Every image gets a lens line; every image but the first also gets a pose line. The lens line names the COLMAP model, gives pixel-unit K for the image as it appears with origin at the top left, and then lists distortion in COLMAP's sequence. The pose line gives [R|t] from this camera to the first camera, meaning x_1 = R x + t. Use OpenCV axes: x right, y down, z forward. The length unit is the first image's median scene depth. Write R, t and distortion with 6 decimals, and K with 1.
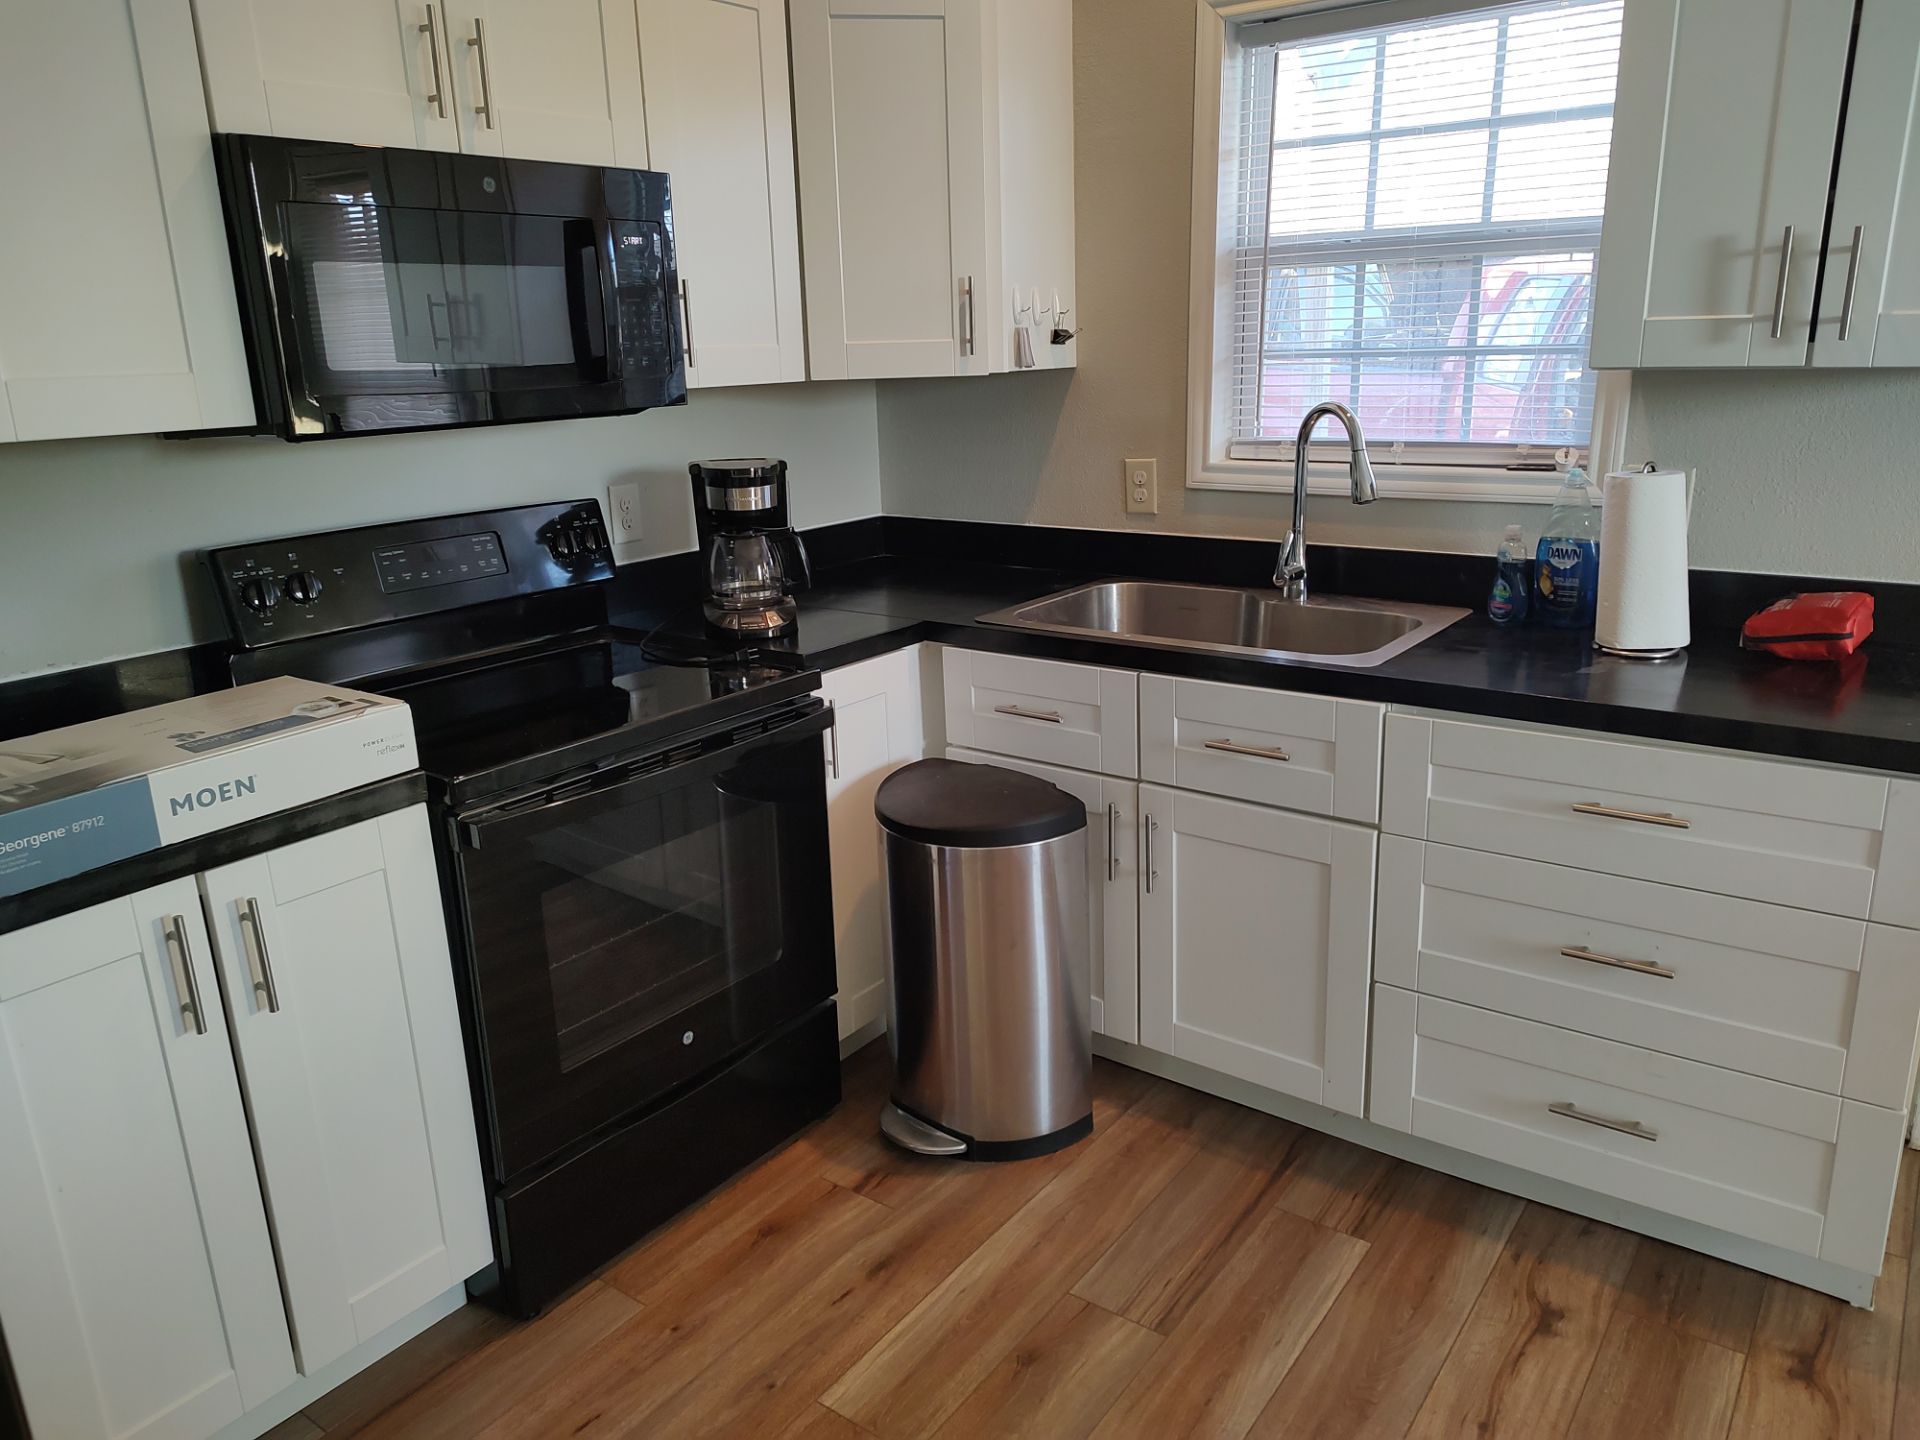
lens RADIAL K [[1365.4, 0, 962.7], [0, 1365.4, 718.3], [0, 0, 1]] dist [0.012676, -0.015222]
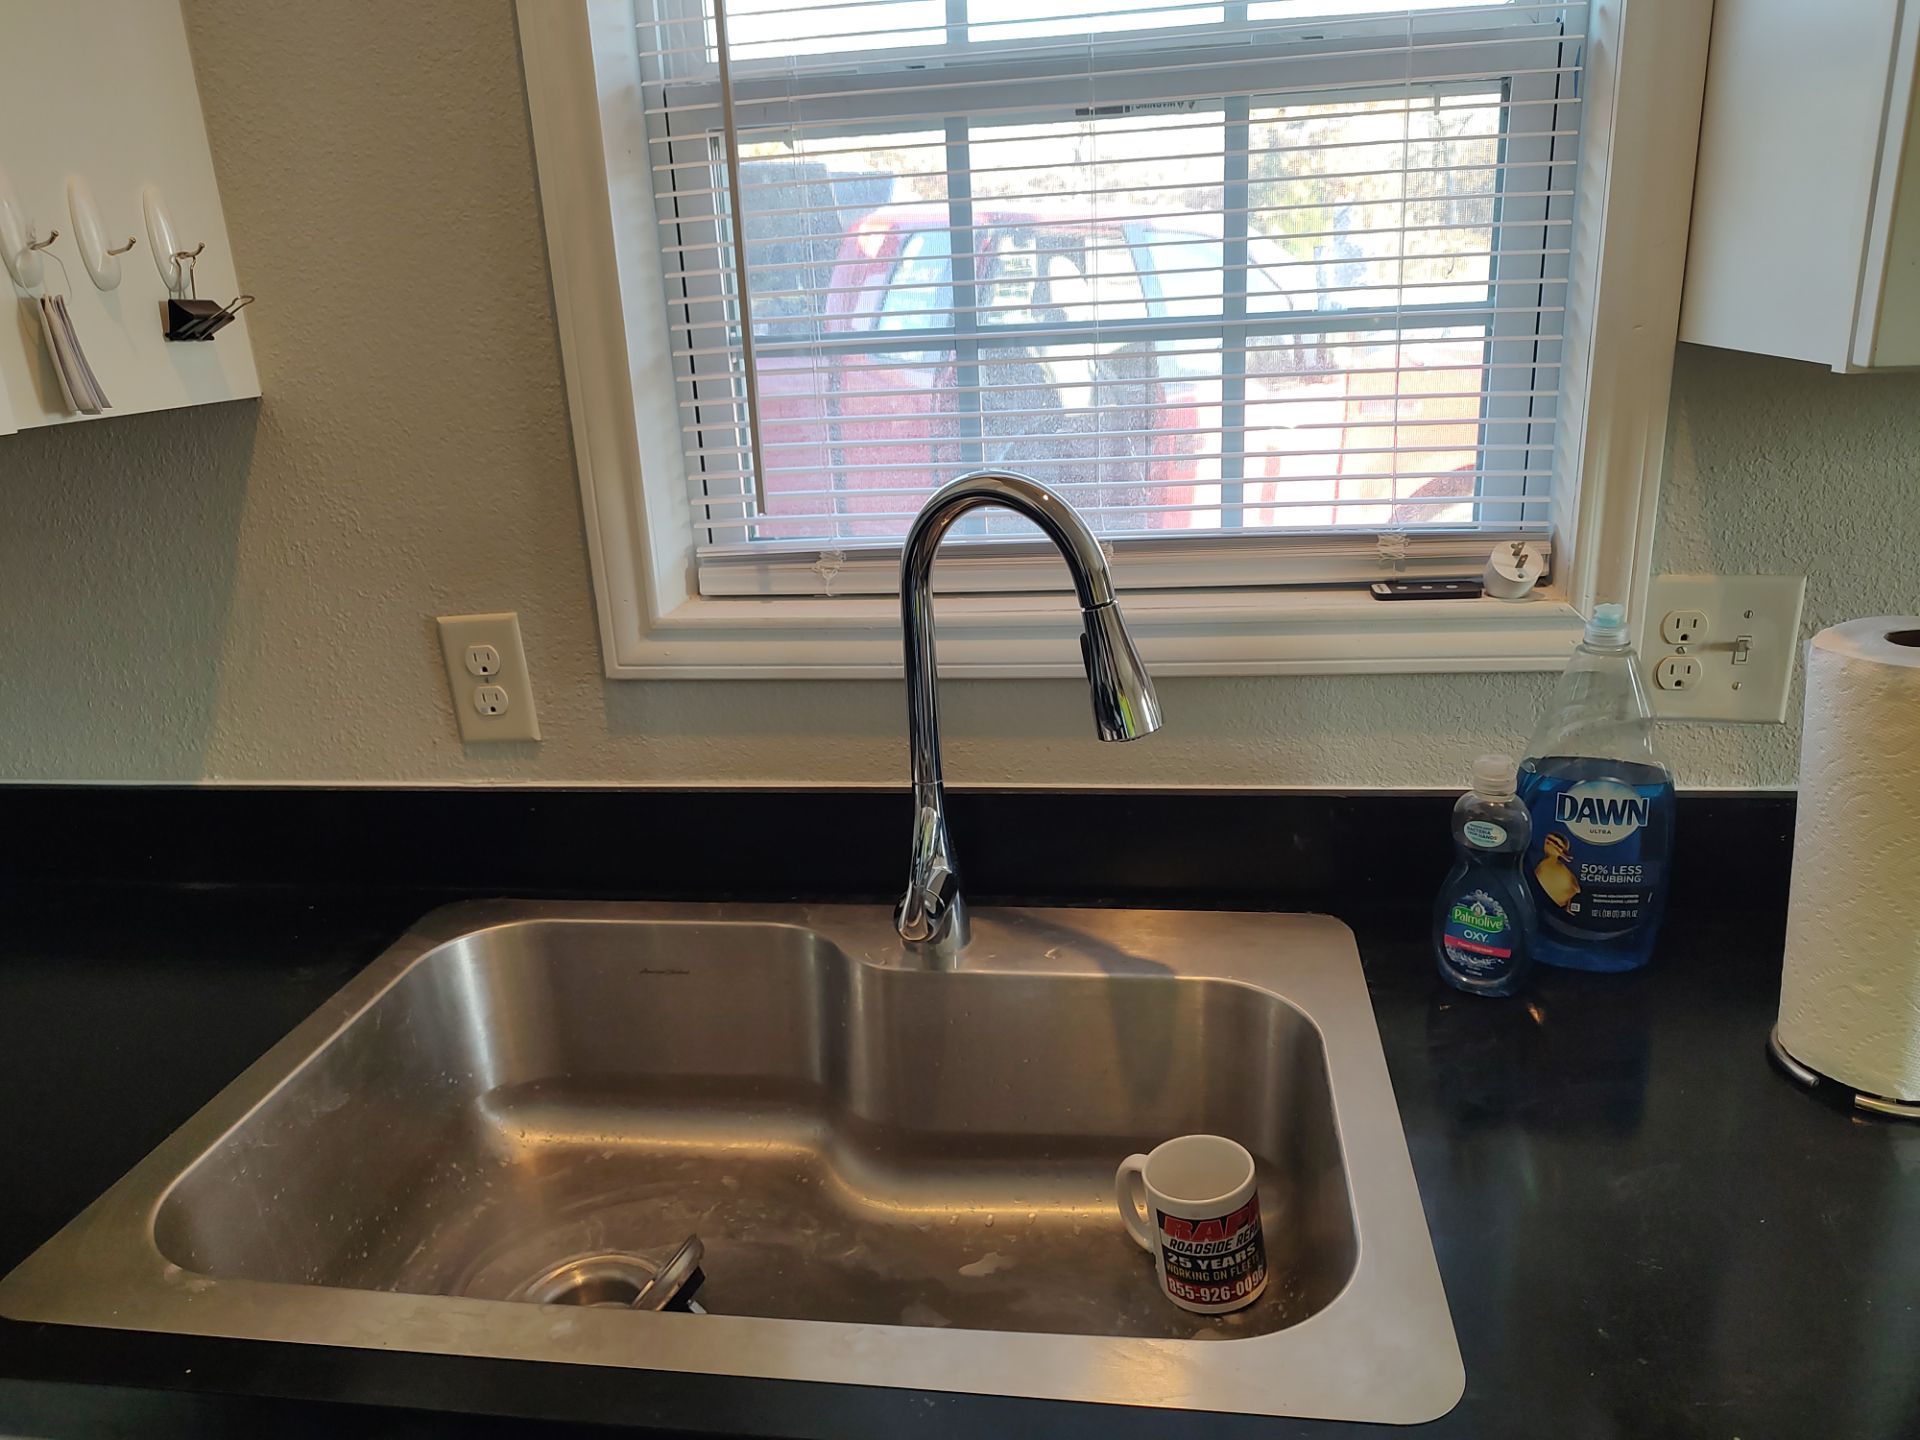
lens RADIAL K [[1365.4, 0, 961.0], [0, 1365.4, 718.5], [0, 0, 1]] dist [0.012676, -0.015222]
pose [[0.882899, -0.158406, 0.442038, 0.076775], [0.152083, 0.987104, 0.049971, -0.166857], [-0.444253, 0.023107, 0.895603, 0.605357]]
